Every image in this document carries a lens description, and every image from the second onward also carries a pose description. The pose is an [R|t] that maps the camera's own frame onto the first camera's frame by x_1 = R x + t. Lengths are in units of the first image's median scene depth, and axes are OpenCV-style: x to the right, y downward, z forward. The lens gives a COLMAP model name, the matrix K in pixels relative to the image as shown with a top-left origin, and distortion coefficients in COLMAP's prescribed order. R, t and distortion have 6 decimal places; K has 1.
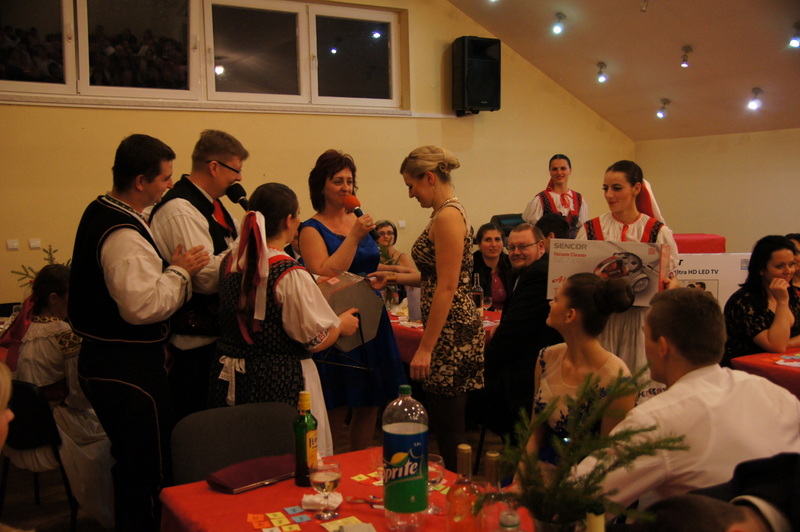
lens RADIAL K [[835.1, 0, 400.0], [0, 835.1, 266.0], [0, 0, 1]] dist [-0.070977, 0.296127]
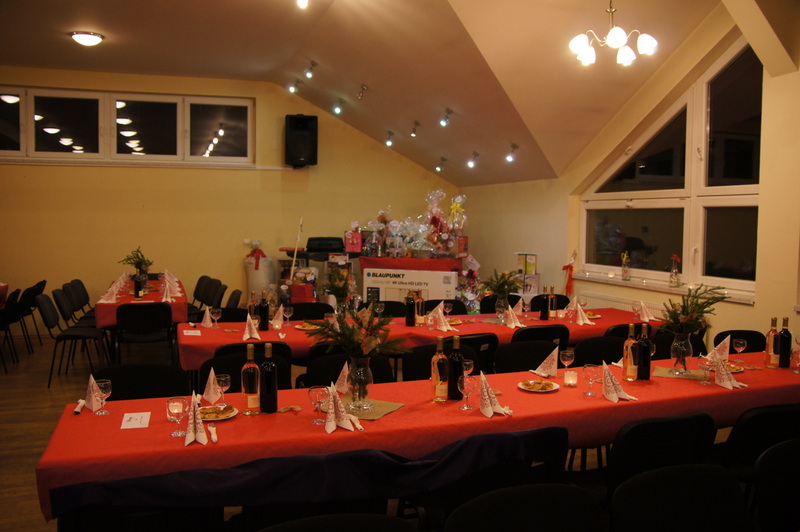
lens RADIAL K [[716.2, 0, 400.0], [0, 716.2, 266.0], [0, 0, 1]] dist [-0.141227, 0.211599]
pose [[0.963337, 0.048562, -0.263864, 0.599565], [-0.055442, 0.998287, -0.018685, 0.001363], [0.262505, 0.032629, 0.964379, -0.140782]]
